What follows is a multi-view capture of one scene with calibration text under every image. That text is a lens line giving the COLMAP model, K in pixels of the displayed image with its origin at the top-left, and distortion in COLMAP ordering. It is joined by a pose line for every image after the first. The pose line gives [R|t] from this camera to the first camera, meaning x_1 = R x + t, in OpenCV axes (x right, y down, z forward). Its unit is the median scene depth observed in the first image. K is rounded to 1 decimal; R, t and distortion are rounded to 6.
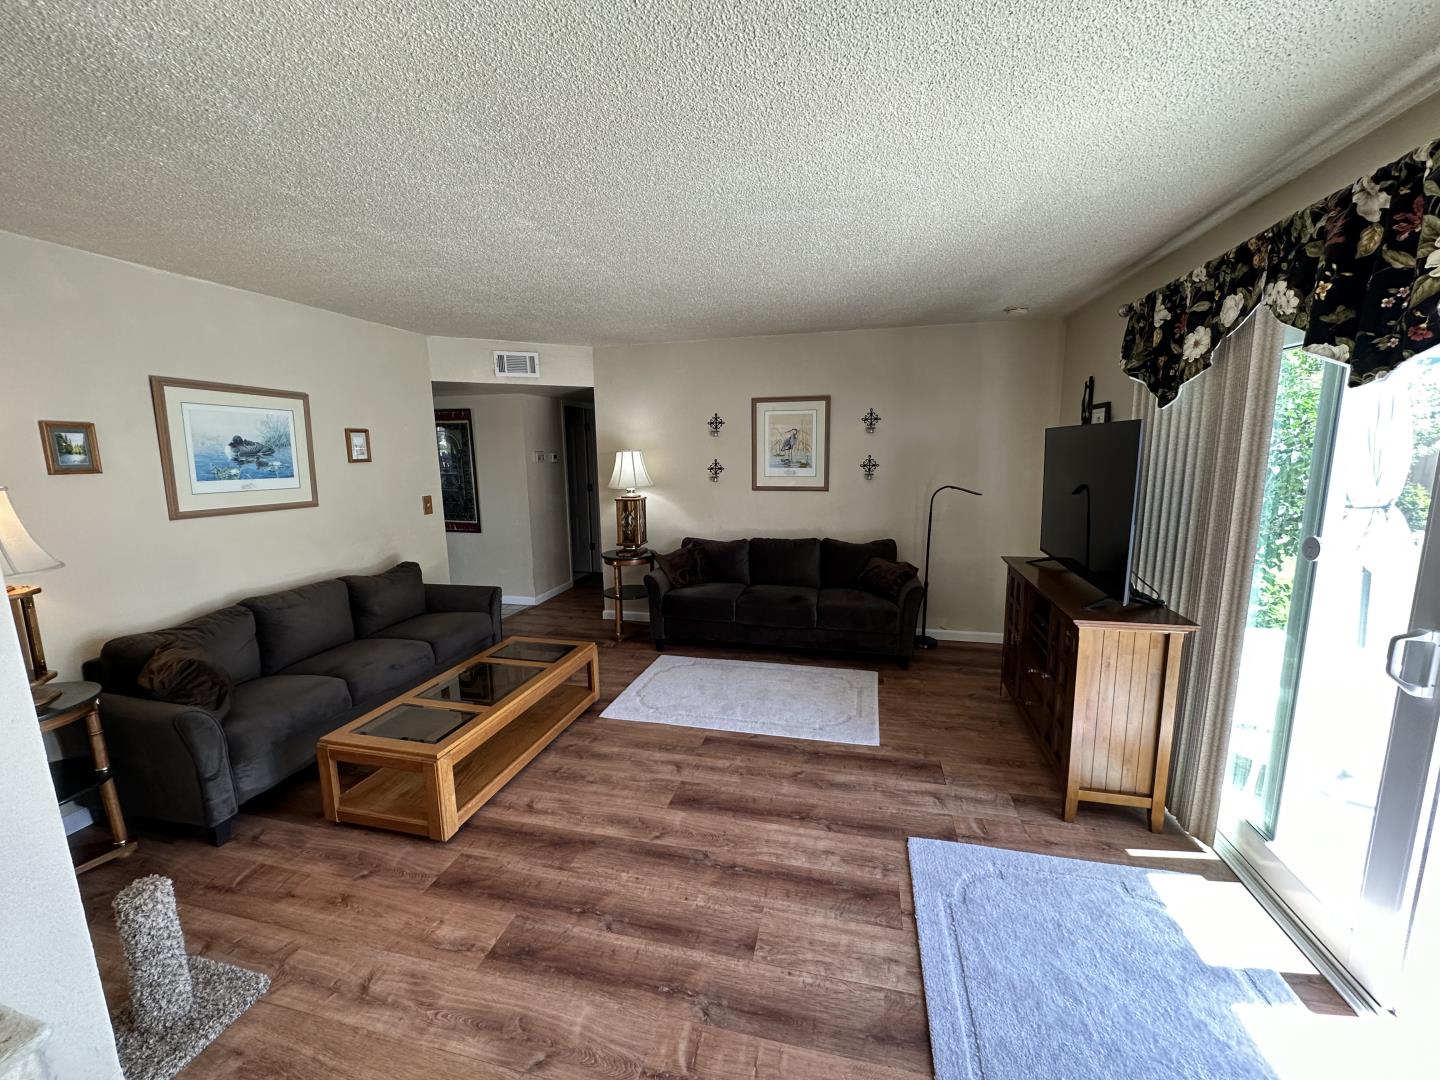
lens RADIAL K [[574.6, 0, 720.0], [0, 574.6, 540.0], [0, 0, 1]] dist [-0.001673, 0.000407]
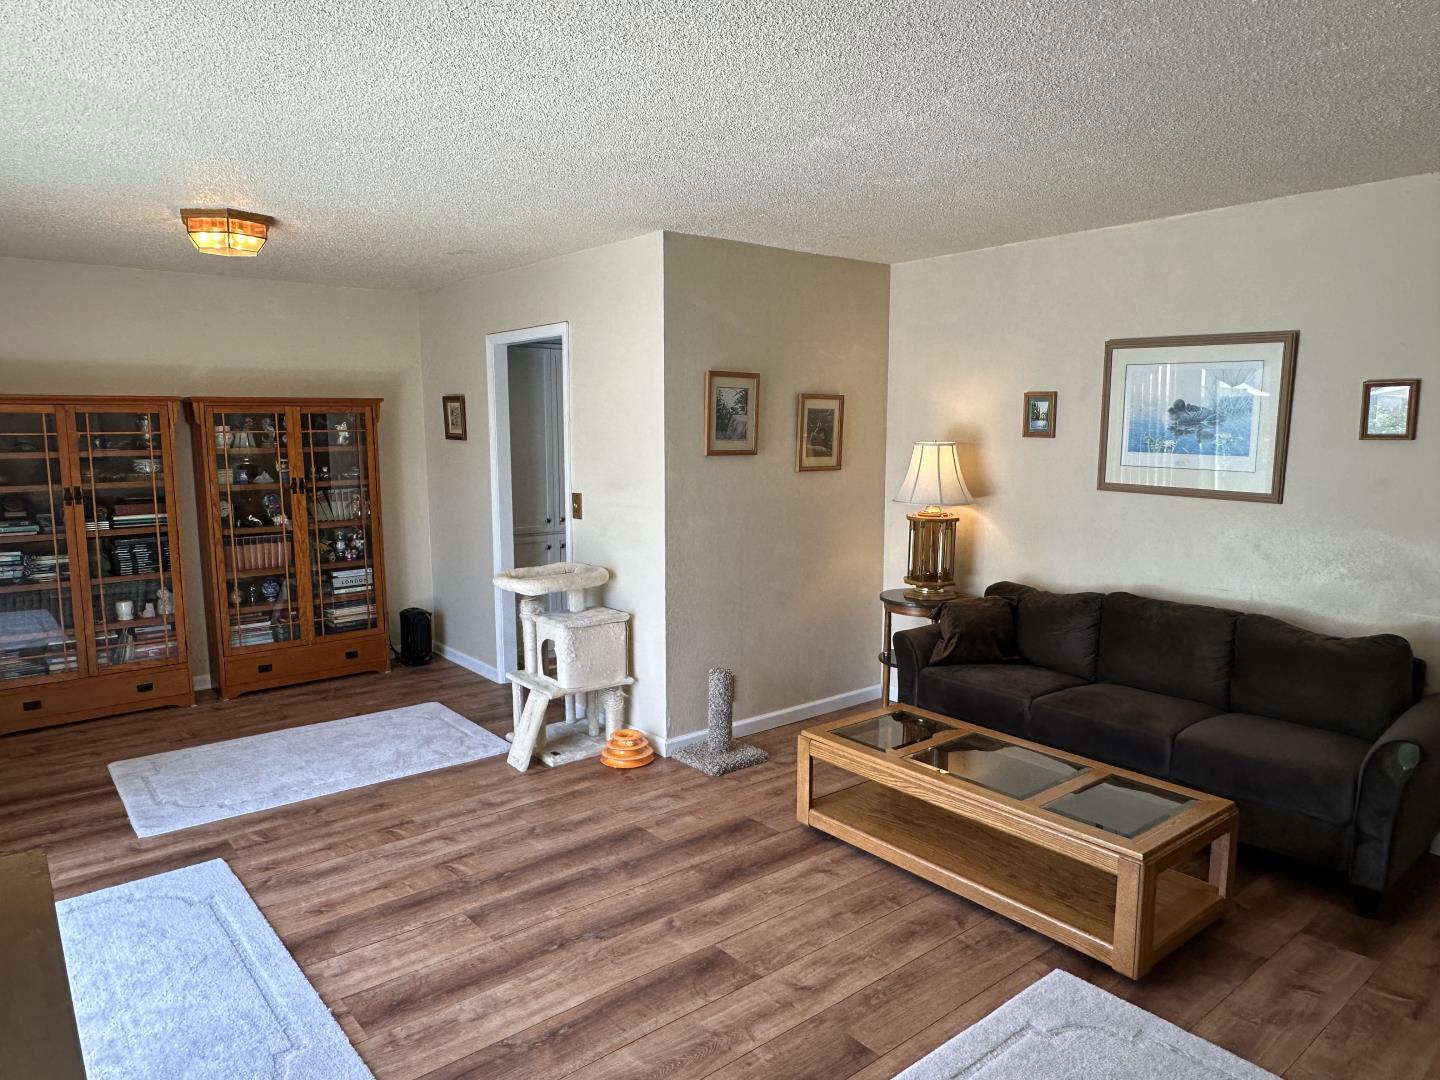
lens RADIAL K [[948.9, 0, 720.0], [0, 948.9, 540.0], [0, 0, 1]] dist [-0.001492, 0.000923]
pose [[-0.597415, 0.115973, -0.793502, 0.773536], [-0.116724, 0.966375, 0.229119, -0.272006], [0.793392, 0.229500, -0.563790, 1.582904]]
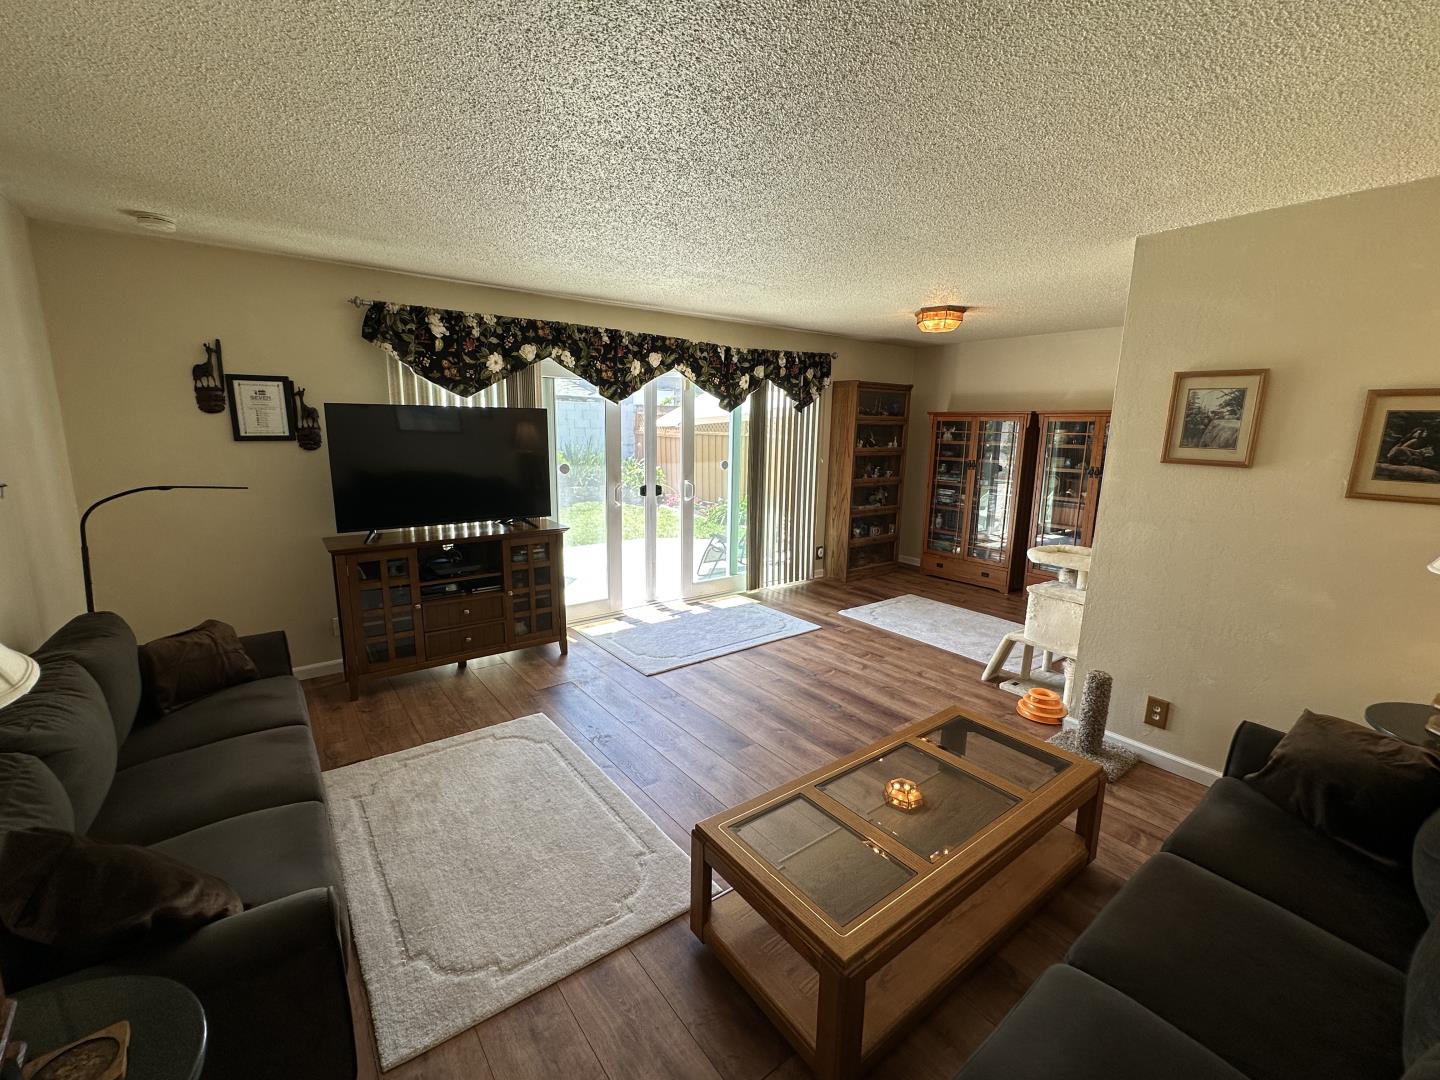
lens RADIAL K [[608.8, 0, 716.5], [0, 608.8, 539.1], [0, 0, 1]] dist [-0.000134, 0.000113]
pose [[-0.776641, -0.111376, 0.620019, -0.755001], [0.099153, 0.950365, 0.294916, -0.285771], [-0.622091, 0.290521, -0.727049, 1.859966]]
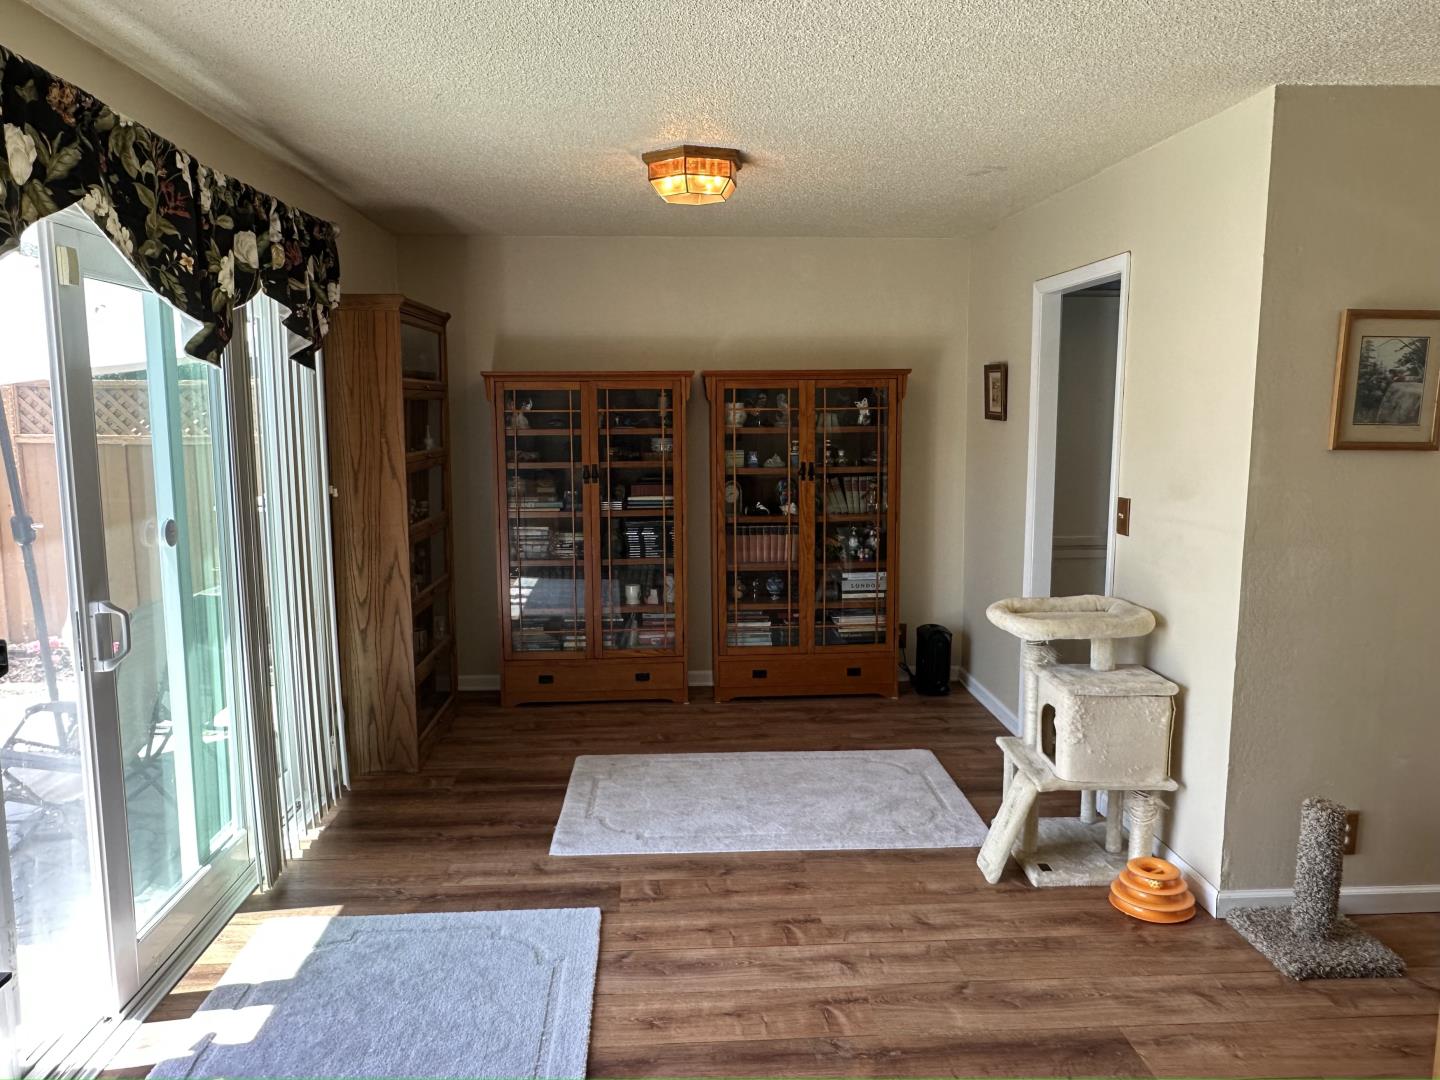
lens RADIAL K [[1028.2, 0, 717.3], [0, 1028.2, 541.0], [0, 0, 1]] dist [-0.001062, -0.001537]
pose [[-0.956391, 0.059501, -0.285965, 0.359673], [-0.026682, 0.957142, 0.288389, -0.233337], [0.290868, 0.283443, -0.913814, 1.416004]]
